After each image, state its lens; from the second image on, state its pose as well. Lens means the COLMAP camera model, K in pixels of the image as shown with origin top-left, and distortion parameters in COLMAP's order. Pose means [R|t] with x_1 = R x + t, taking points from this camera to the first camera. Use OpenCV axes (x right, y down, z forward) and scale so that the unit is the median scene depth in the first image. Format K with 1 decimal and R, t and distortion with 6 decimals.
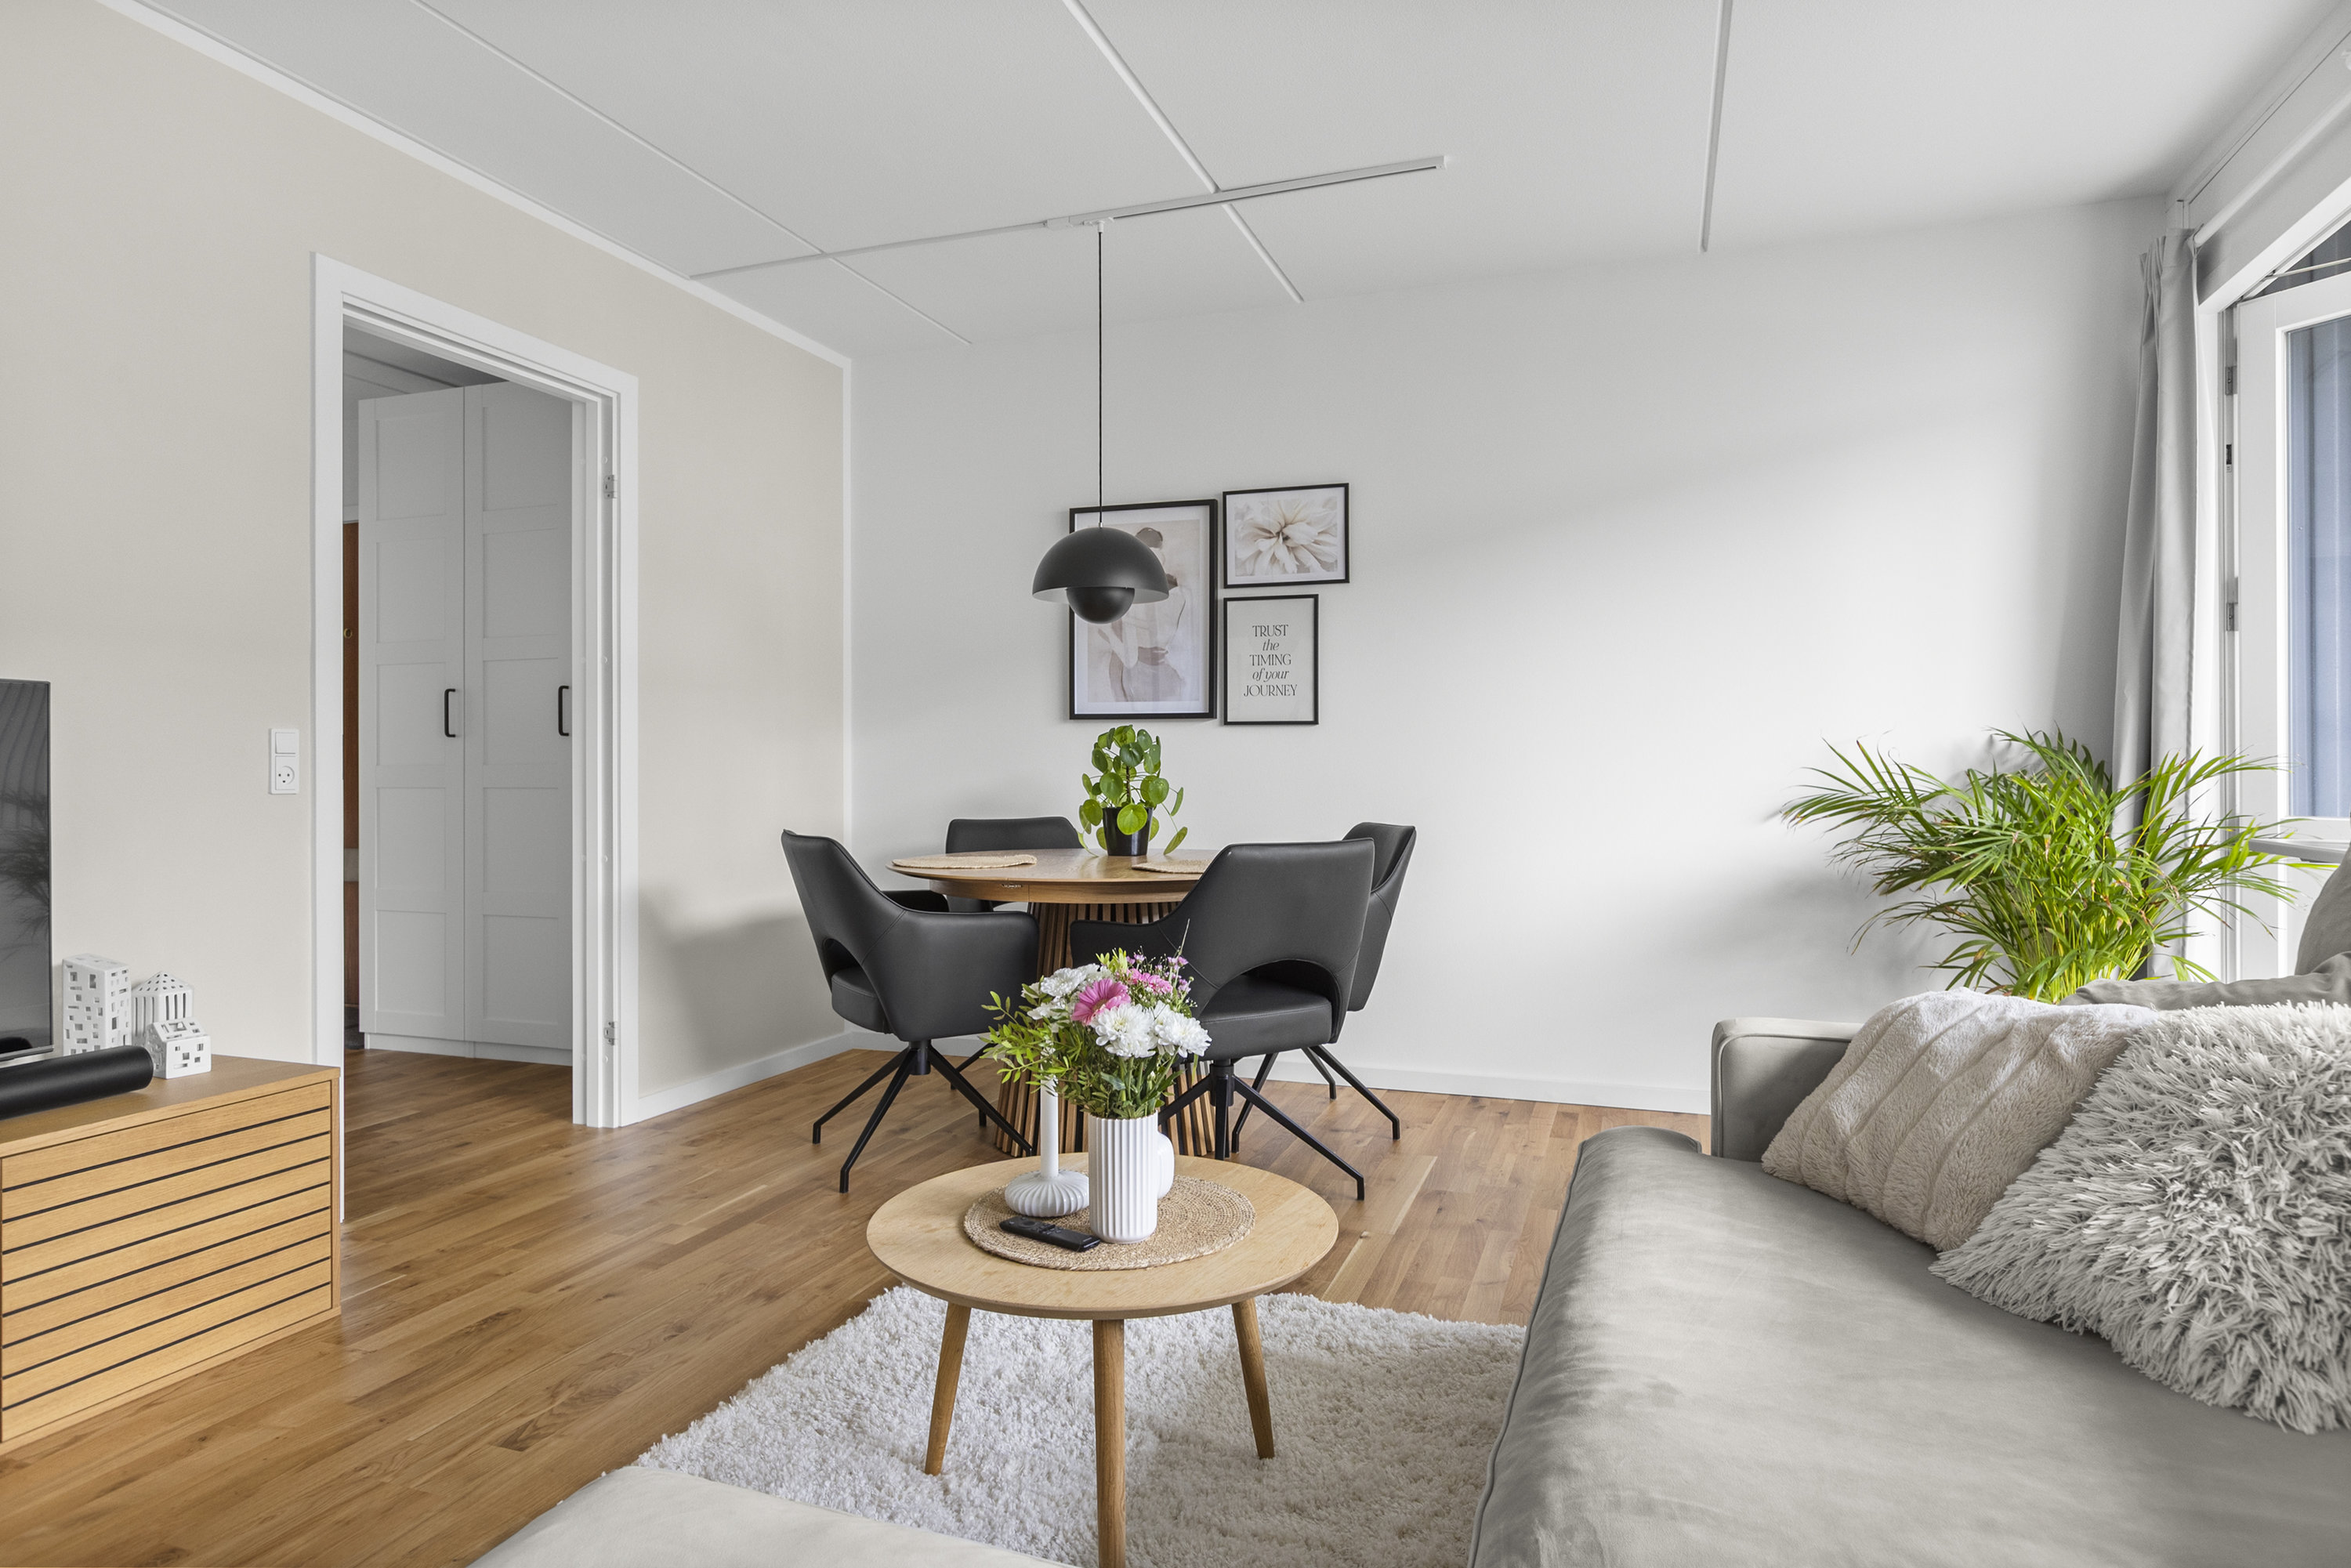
lens RADIAL K [[1340.8, 0, 1148.6], [0, 1340.8, 767.8], [0, 0, 1]] dist [0.000102, -0.000243]
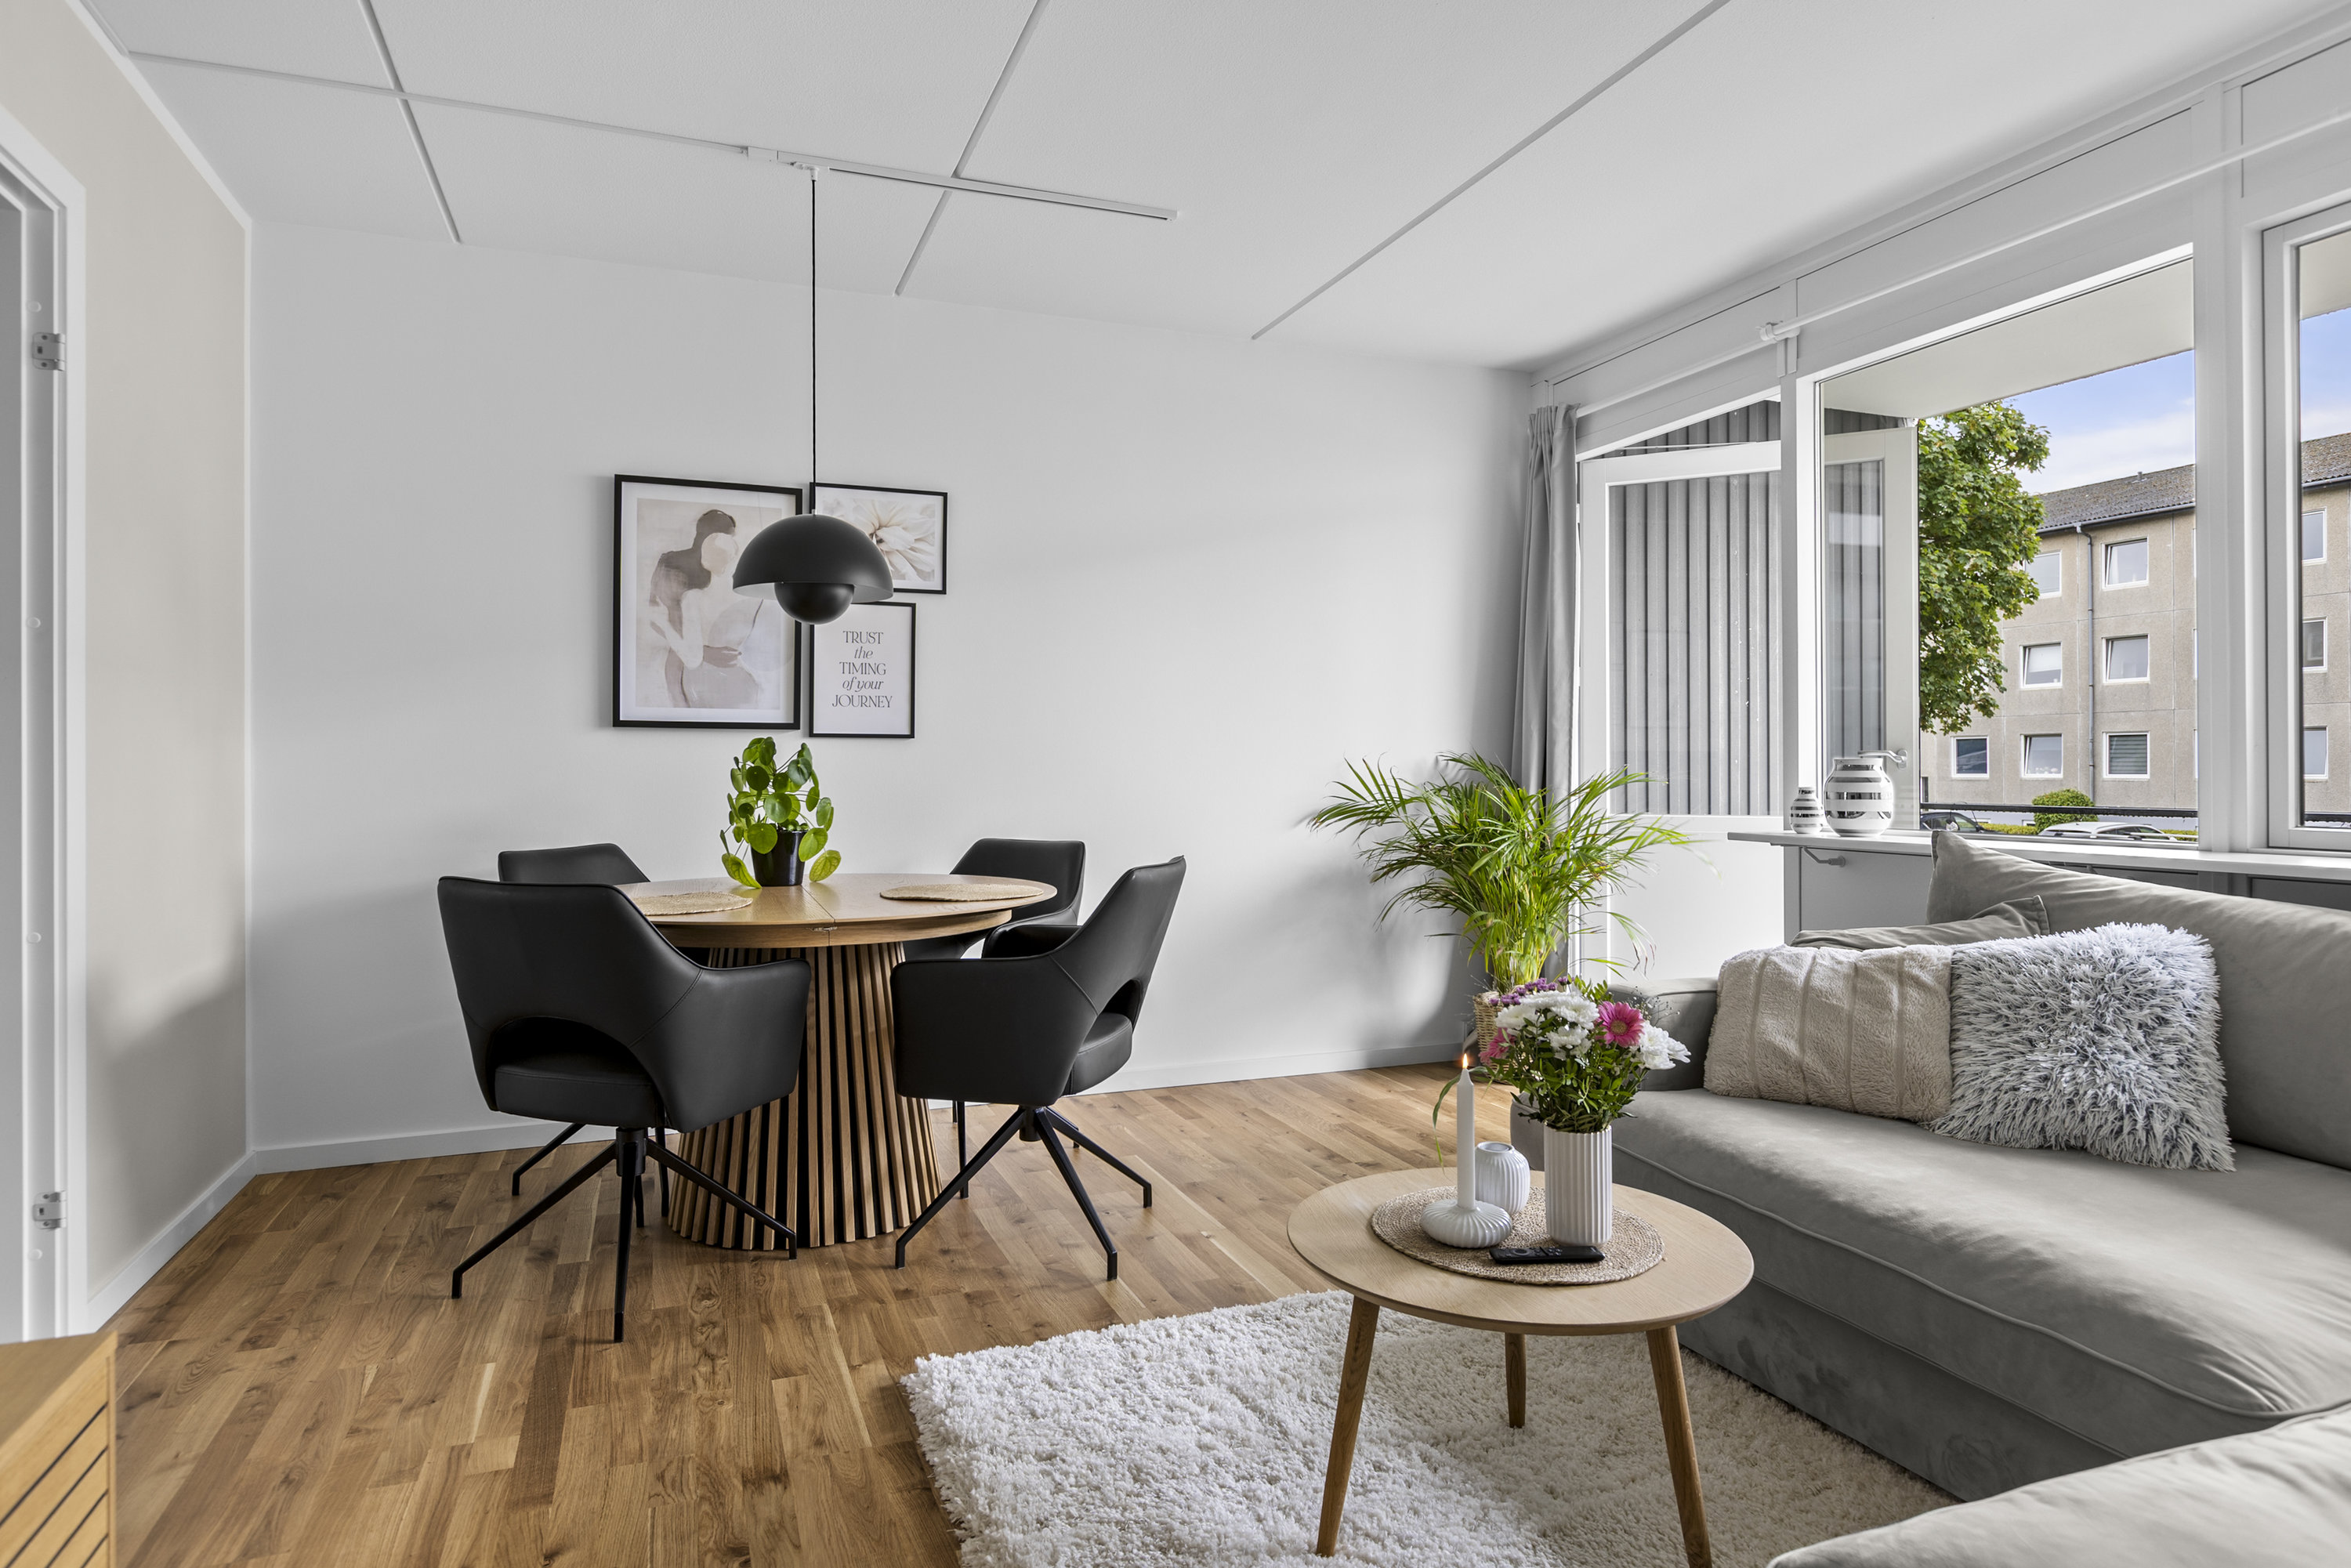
lens RADIAL K [[1340.8, 0, 1148.6], [0, 1340.8, 767.8], [0, 0, 1]] dist [0.000102, -0.000243]
pose [[0.757664, -0.000223, 0.652645, -0.447667], [0.000501, 1.000000, -0.000239, -0.012800], [-0.652645, 0.000508, 0.757664, 0.190236]]
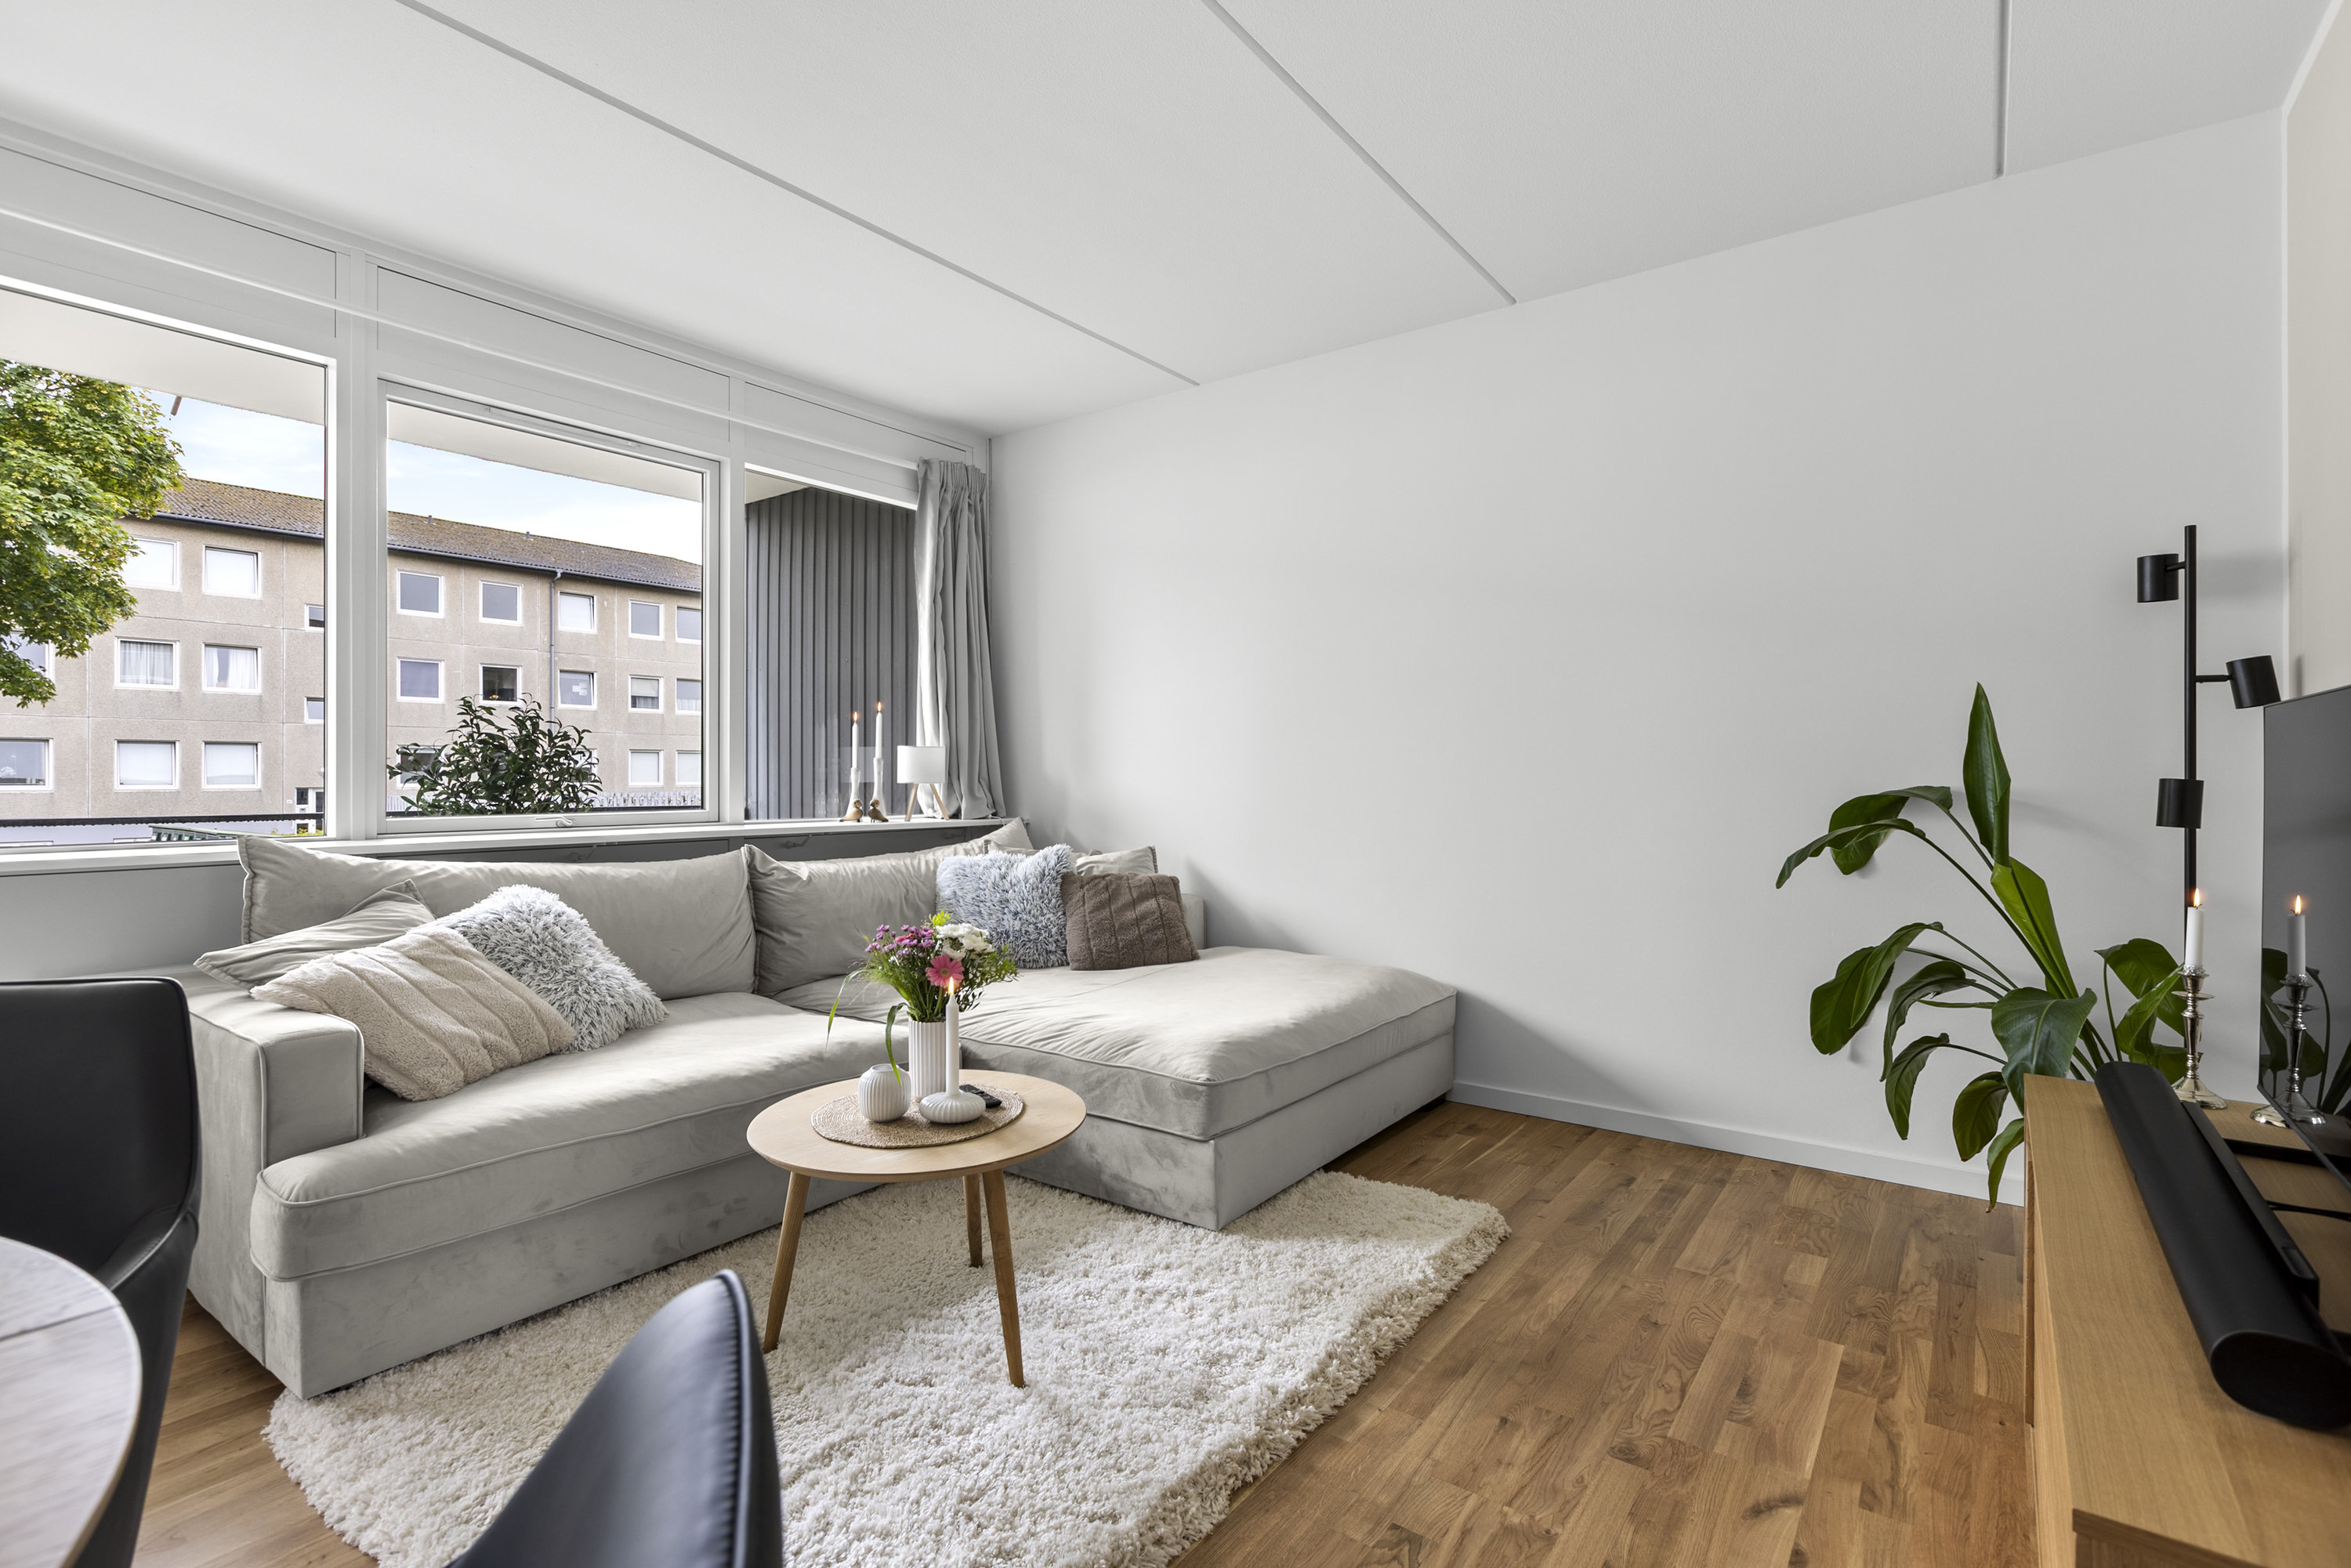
lens RADIAL K [[1094.6, 0, 1175.5], [0, 1094.6, 784.0], [0, 0, 1]] dist [-0.001910, -0.000801]
pose [[-0.961070, 0.000770, 0.276303, -0.293819], [0.001958, 0.999990, 0.004023, -0.008320], [-0.276297, 0.004408, -0.961062, 0.981456]]
